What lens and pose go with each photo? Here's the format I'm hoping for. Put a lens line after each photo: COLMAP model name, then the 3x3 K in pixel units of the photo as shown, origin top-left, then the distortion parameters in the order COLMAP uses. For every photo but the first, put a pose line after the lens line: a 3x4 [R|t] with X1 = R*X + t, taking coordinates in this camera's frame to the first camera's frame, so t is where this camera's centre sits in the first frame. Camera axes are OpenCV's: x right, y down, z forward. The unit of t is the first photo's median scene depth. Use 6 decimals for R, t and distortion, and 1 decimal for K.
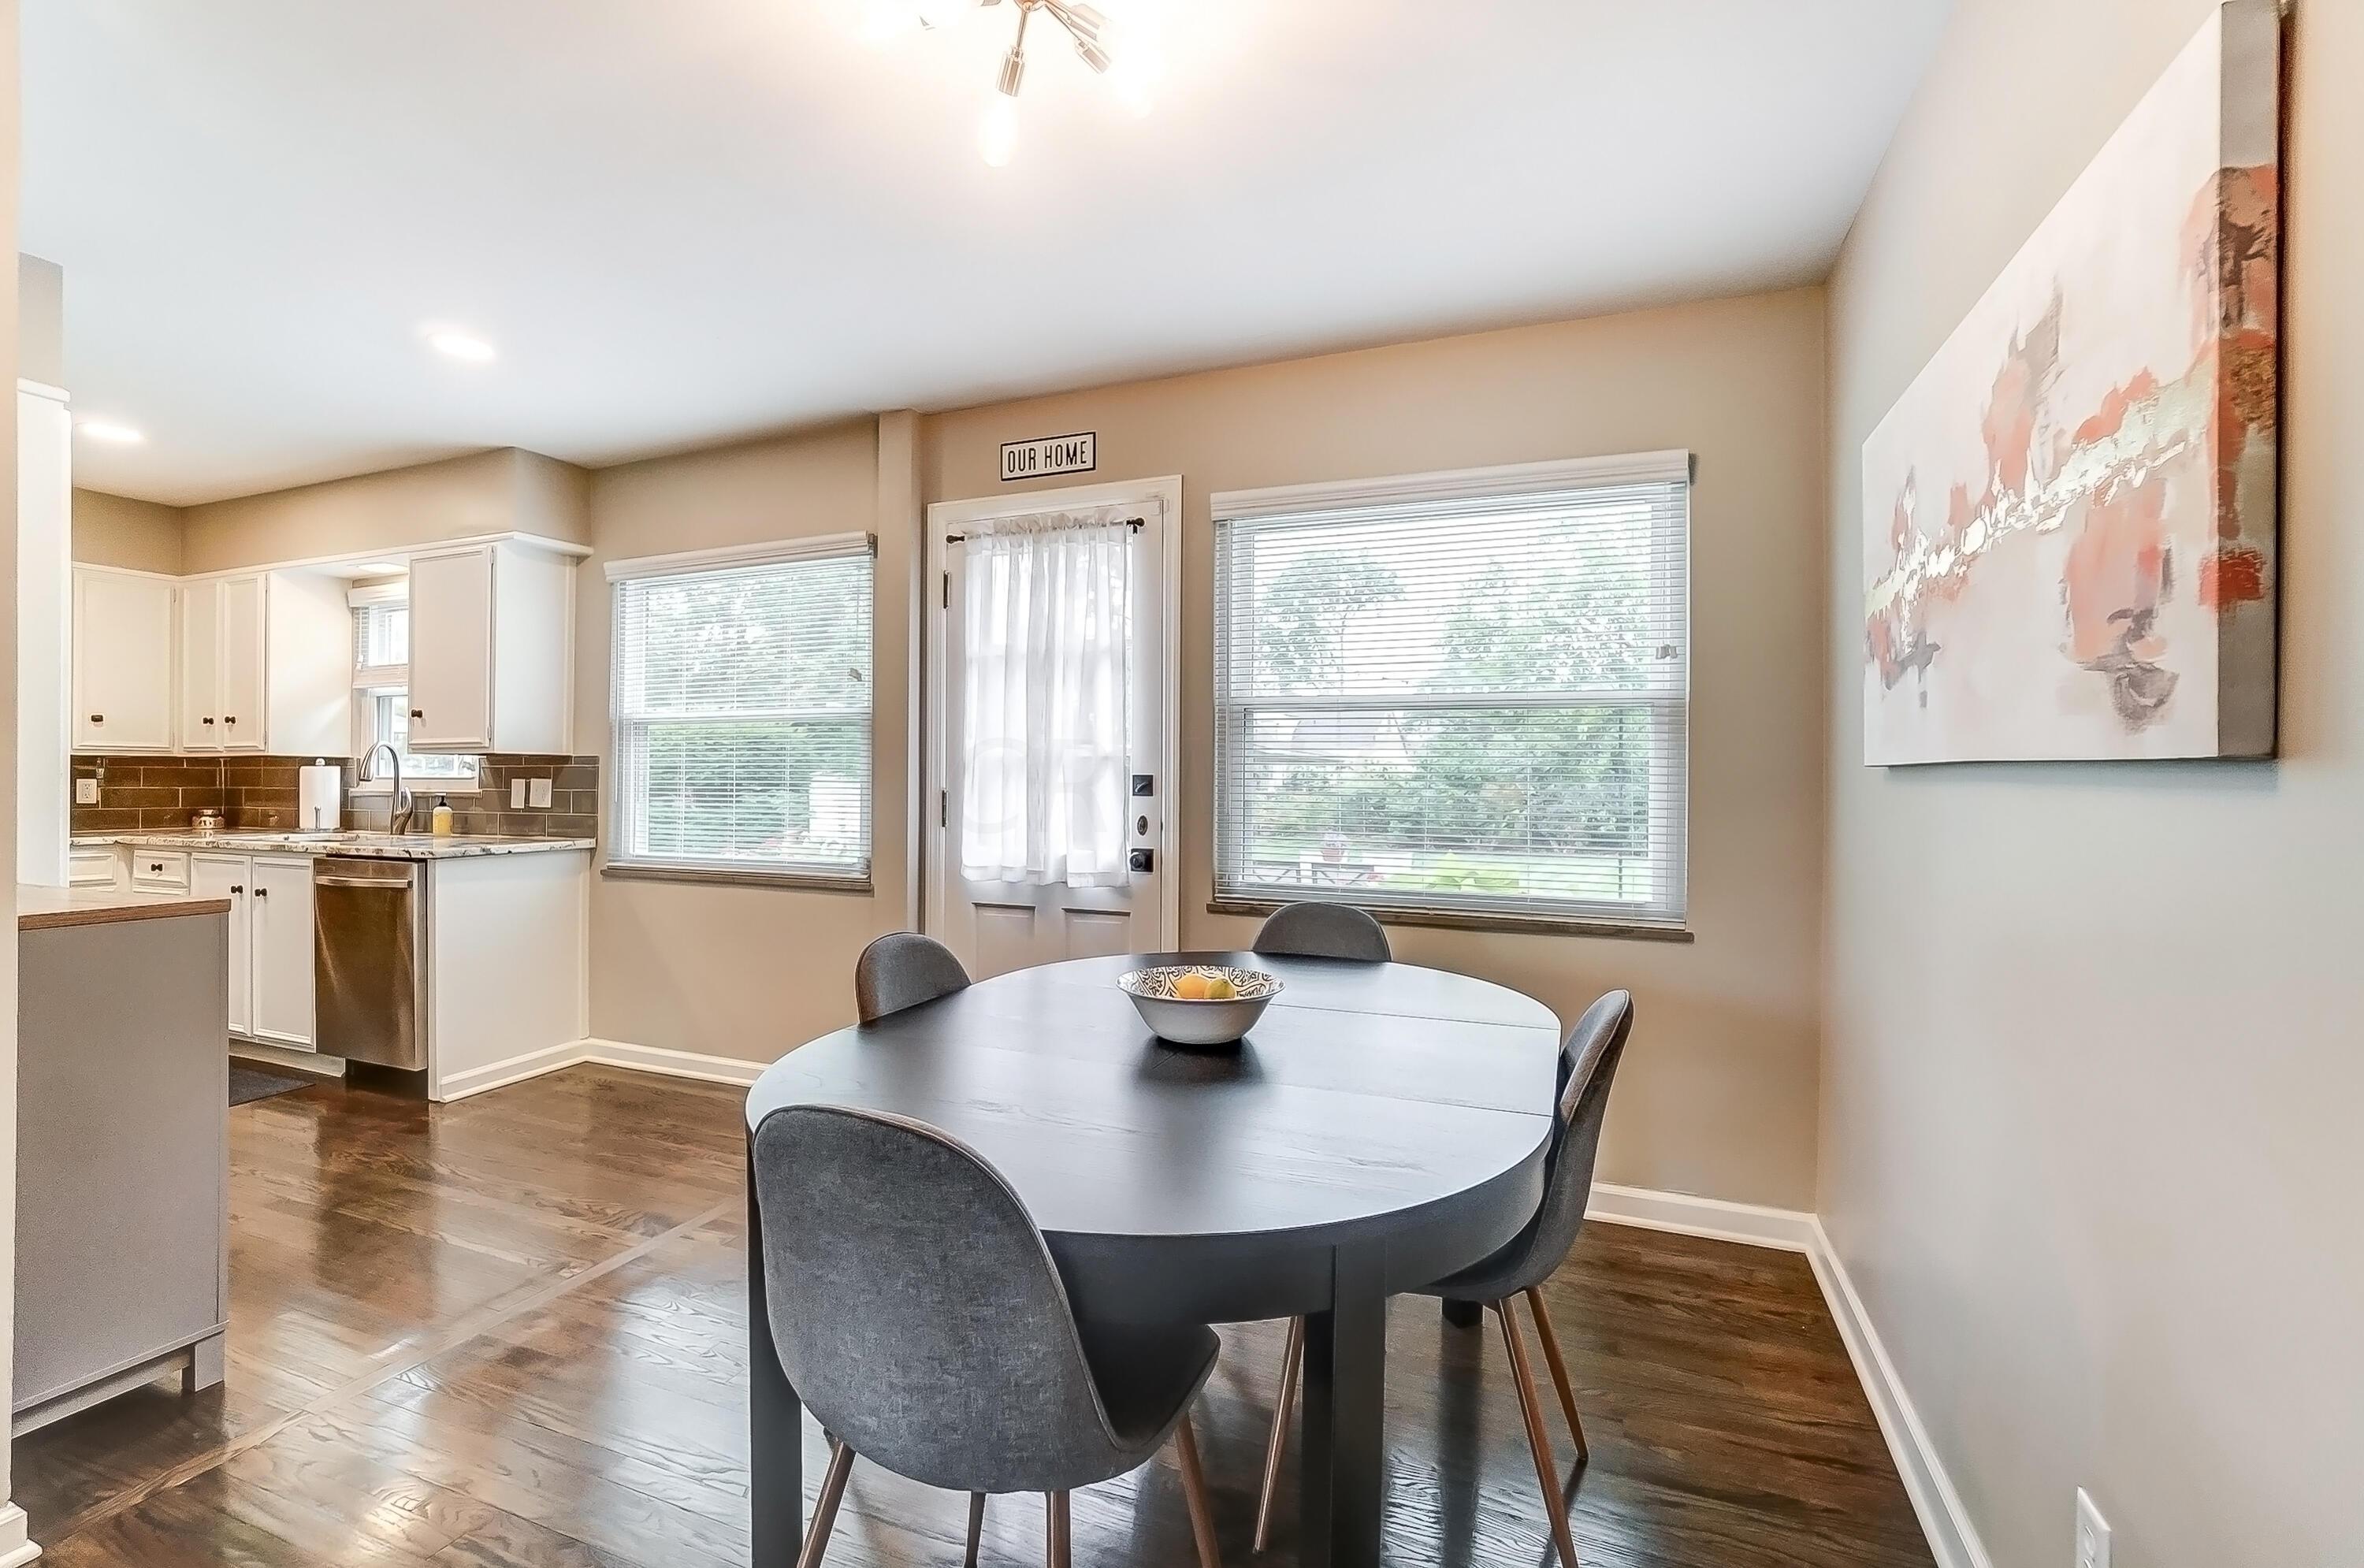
lens RADIAL K [[1036.0, 0, 1181.3], [0, 1036.0, 777.8], [0, 0, 1]] dist [-0.004557, 0.000157]
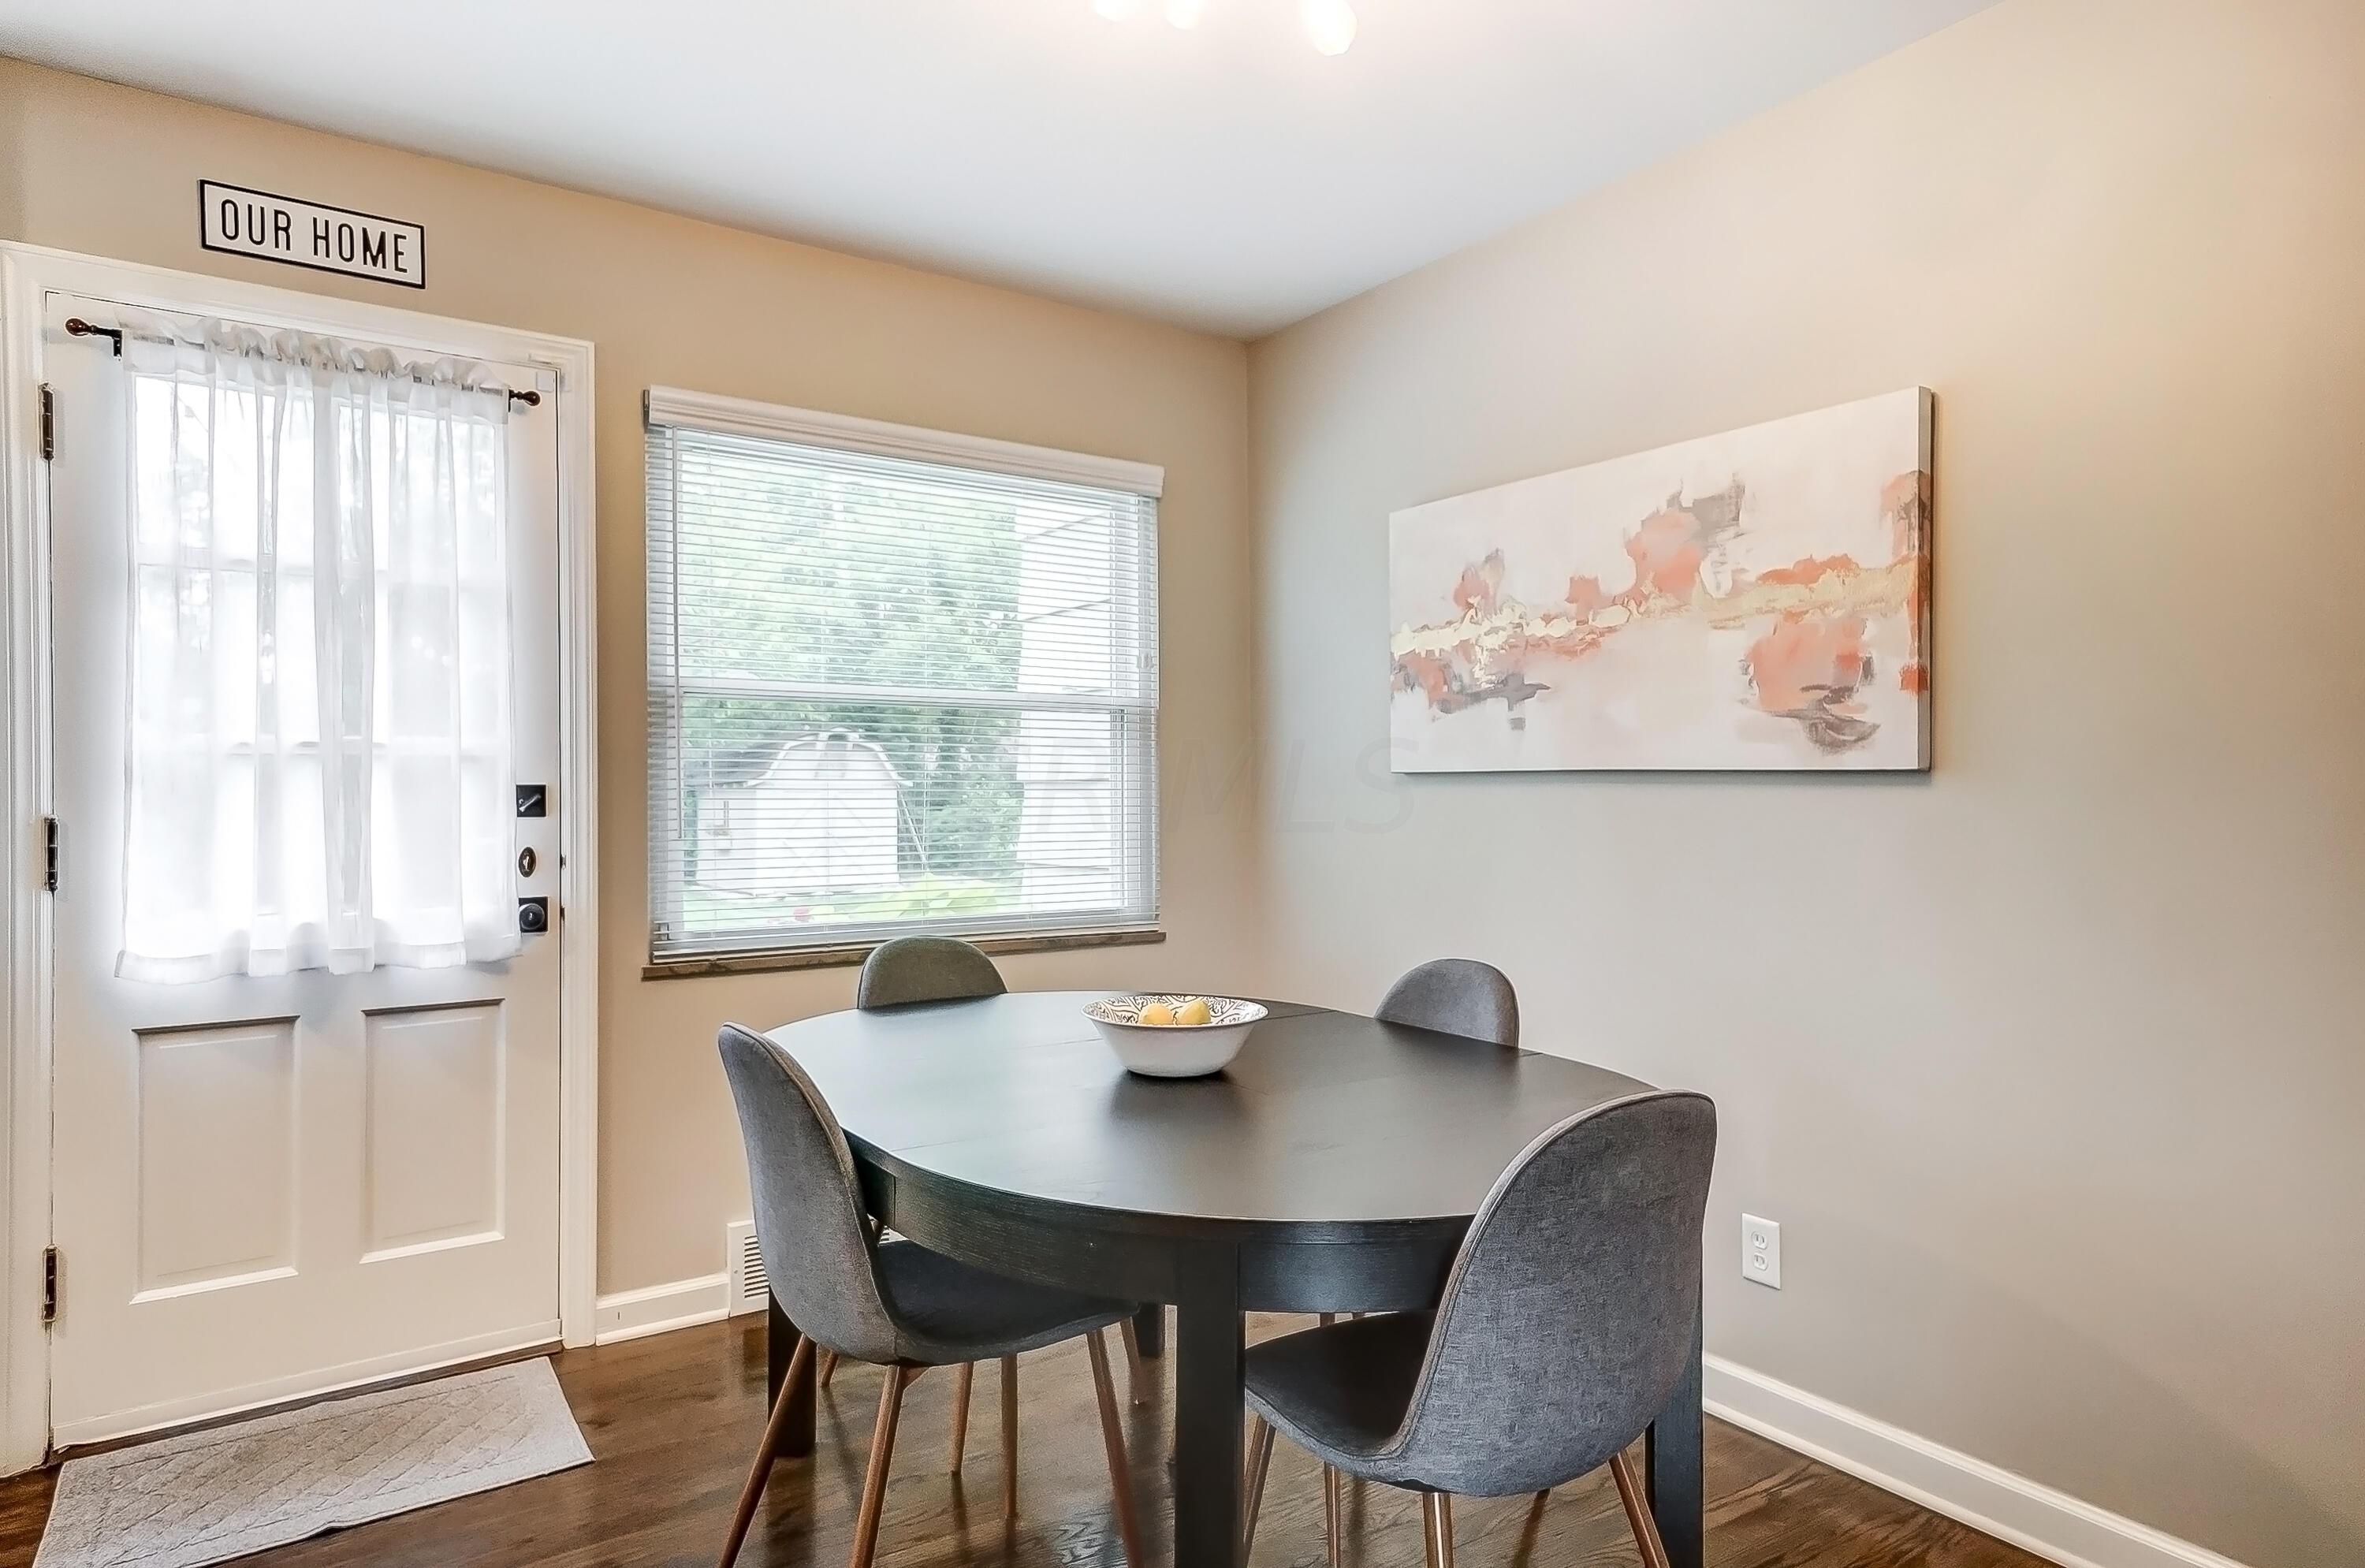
lens RADIAL K [[1342.7, 0, 1181.9], [0, 1342.7, 788.8], [0, 0, 1]] dist [0.030118, 0.003074]
pose [[0.575345, -0.009569, 0.817855, -0.499432], [0.007854, 0.999950, 0.006175, -0.002426], [-0.817873, 0.002870, 0.575392, 0.173280]]
